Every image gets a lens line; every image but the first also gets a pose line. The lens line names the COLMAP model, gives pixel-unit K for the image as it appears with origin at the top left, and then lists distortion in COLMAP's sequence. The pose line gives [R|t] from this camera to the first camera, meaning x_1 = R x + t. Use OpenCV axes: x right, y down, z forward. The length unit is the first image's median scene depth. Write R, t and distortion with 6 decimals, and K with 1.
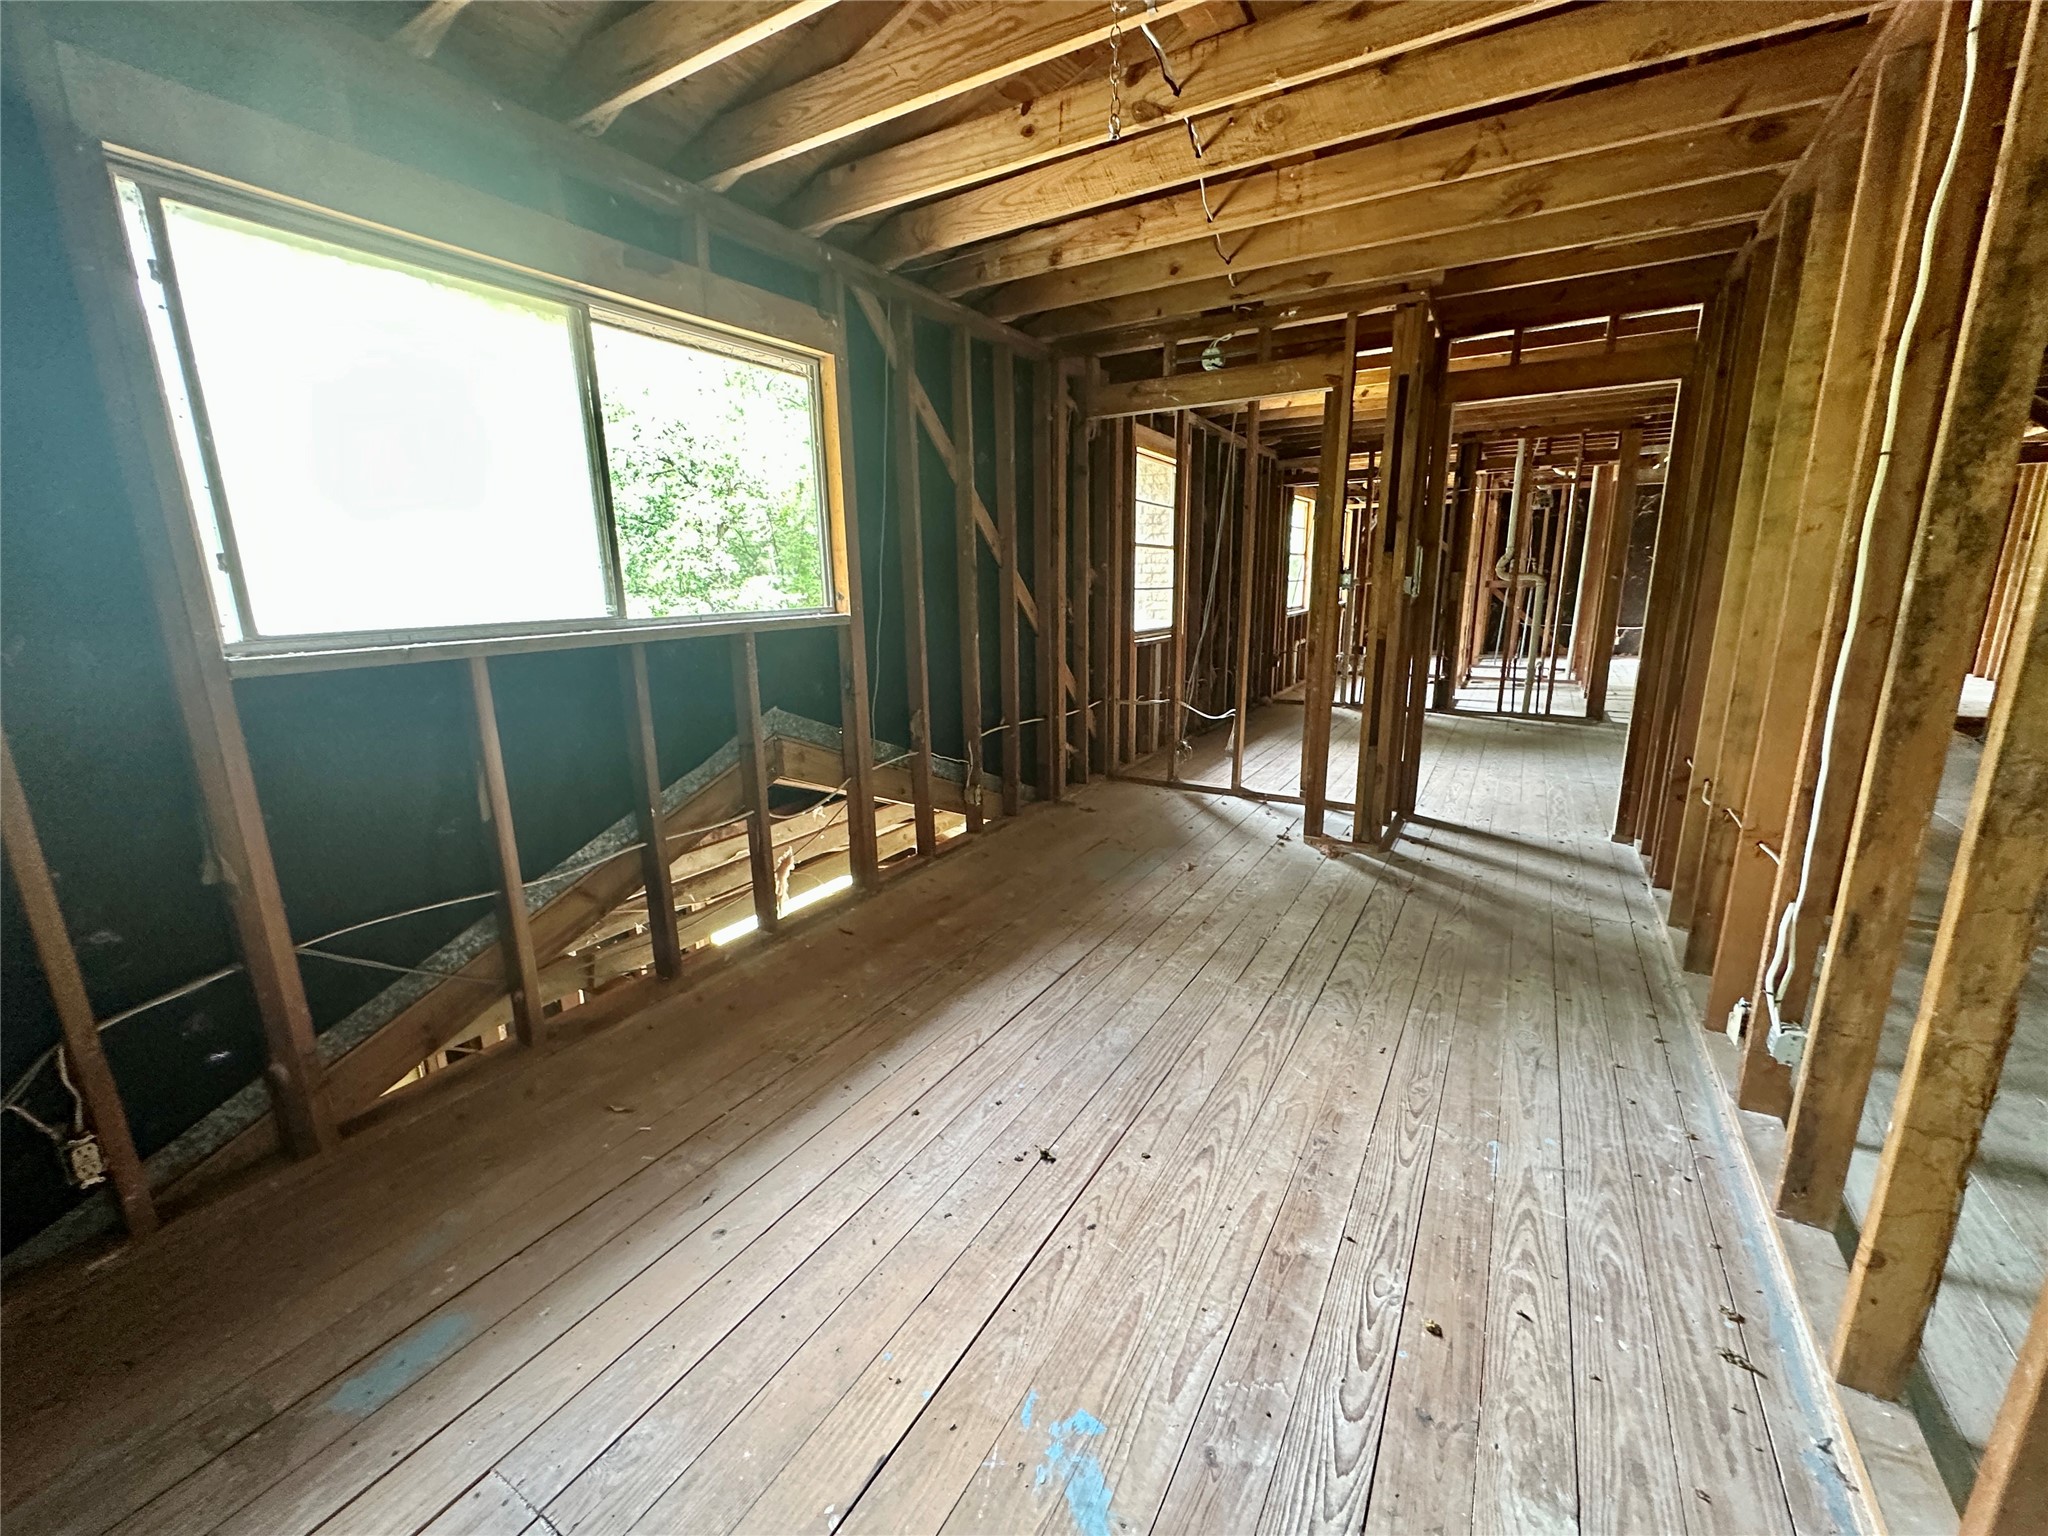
lens RADIAL K [[826.5, 0, 1024.0], [0, 826.5, 768.0], [0, 0, 1]] dist [-0.003426, -0.000518]
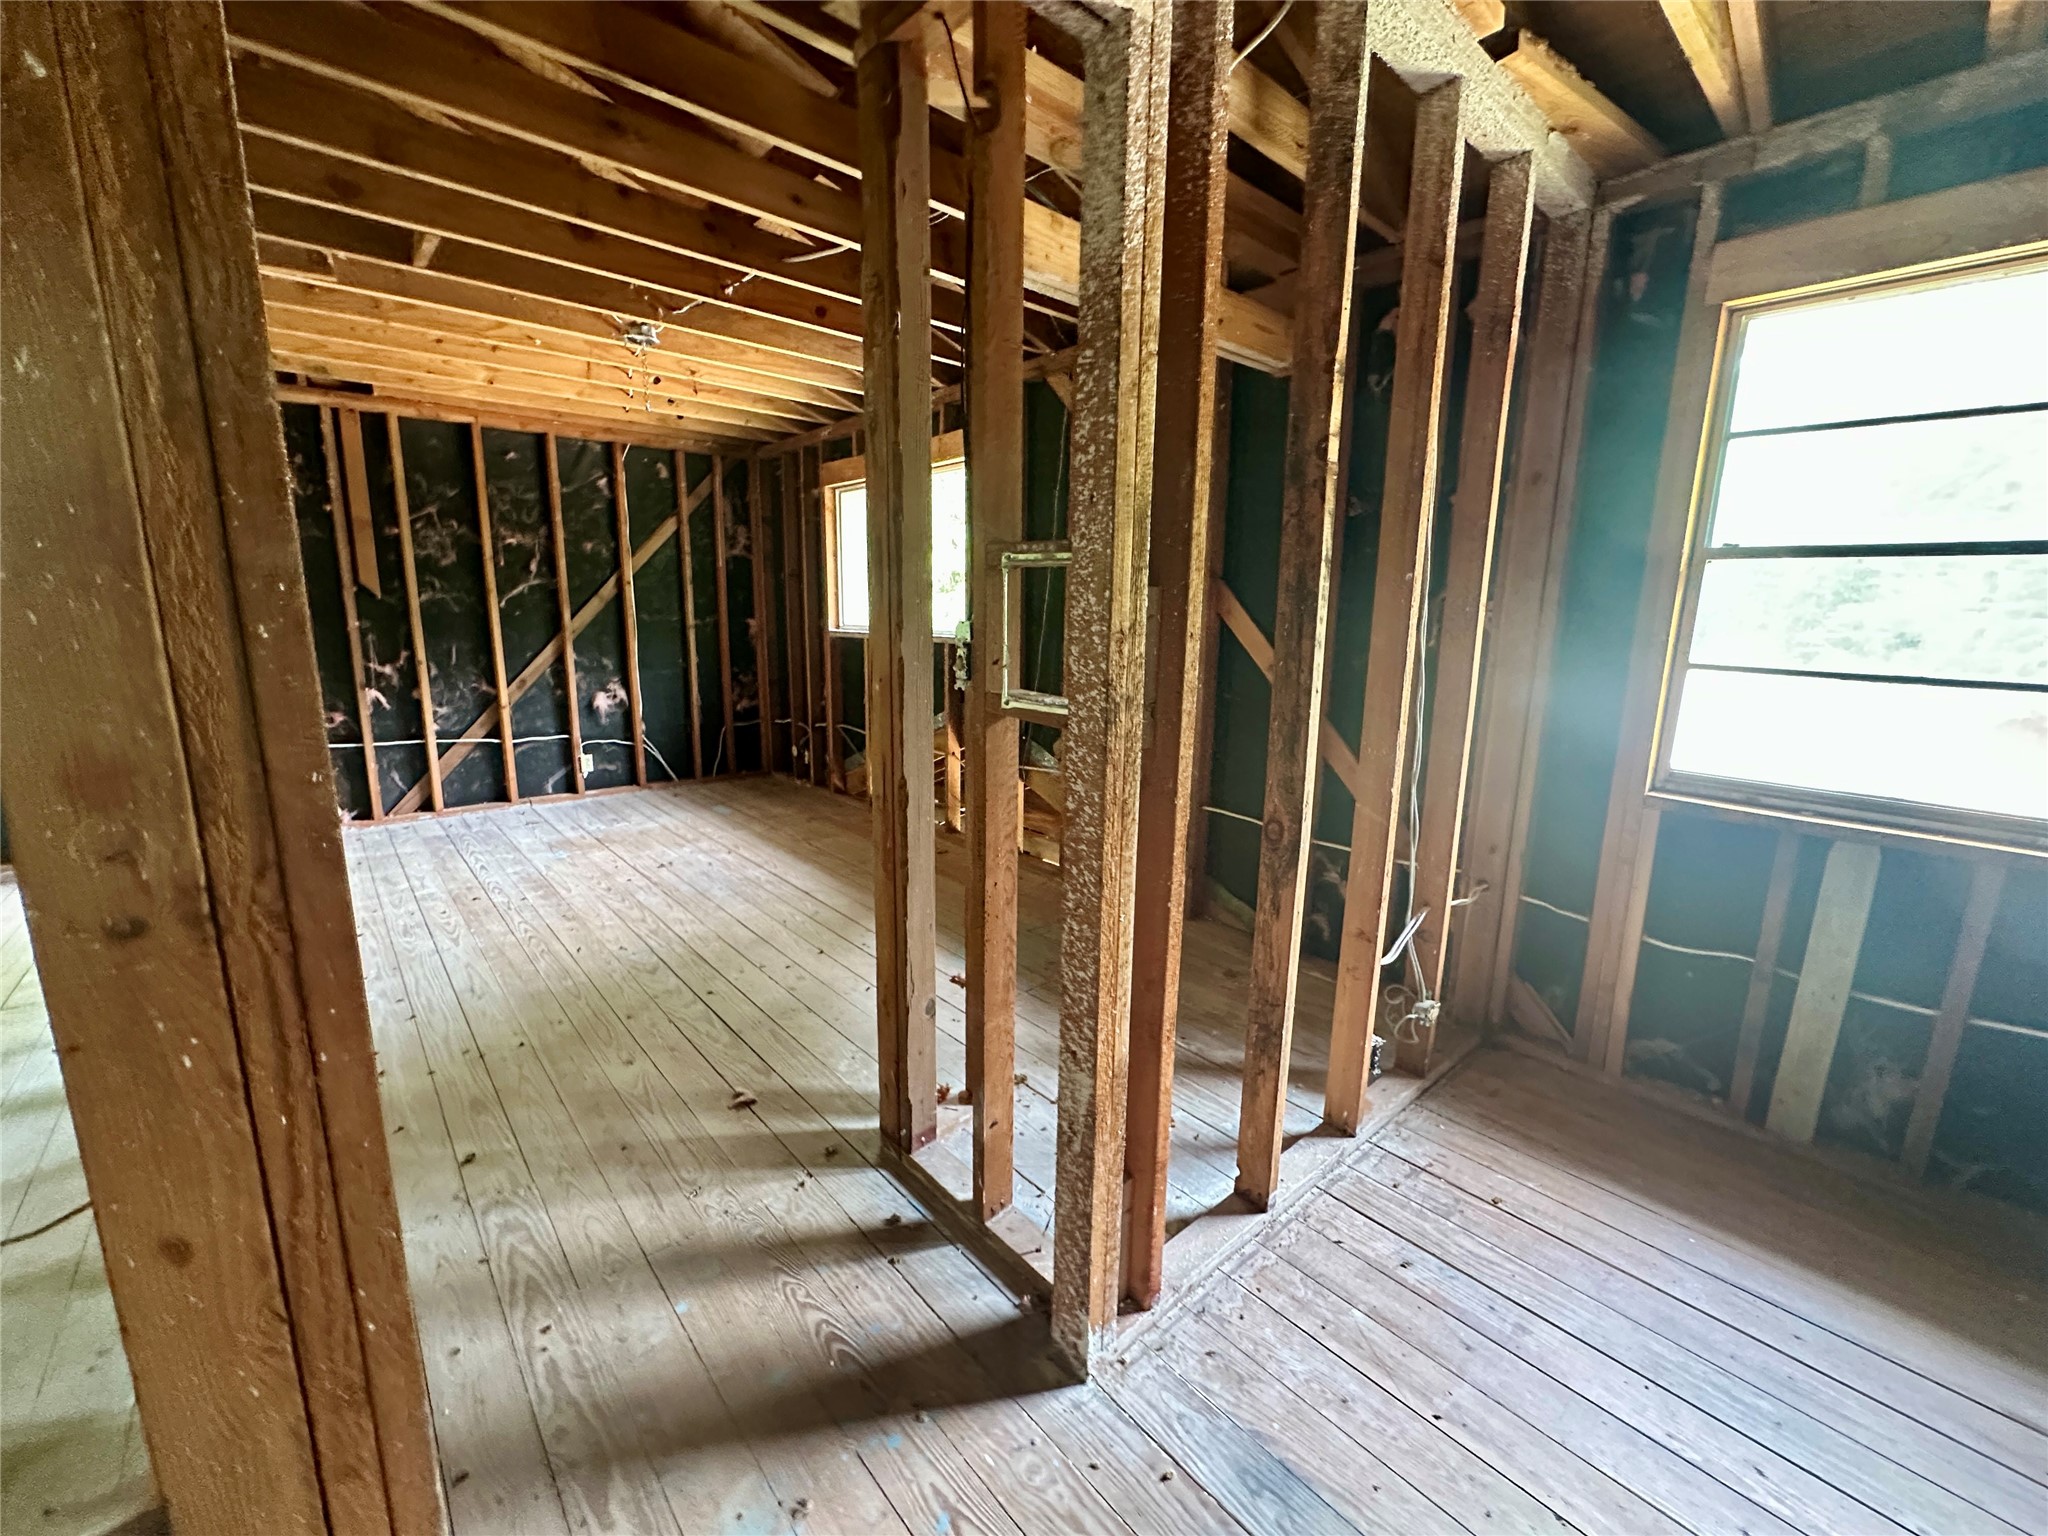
lens RADIAL K [[826.5, 0, 1024.0], [0, 826.5, 768.0], [0, 0, 1]] dist [-0.003426, -0.000518]
pose [[-0.305379, 0.192564, -0.932557, 1.458806], [-0.227808, 0.936127, 0.267900, -0.496908], [0.924579, 0.294255, -0.242006, 1.958535]]
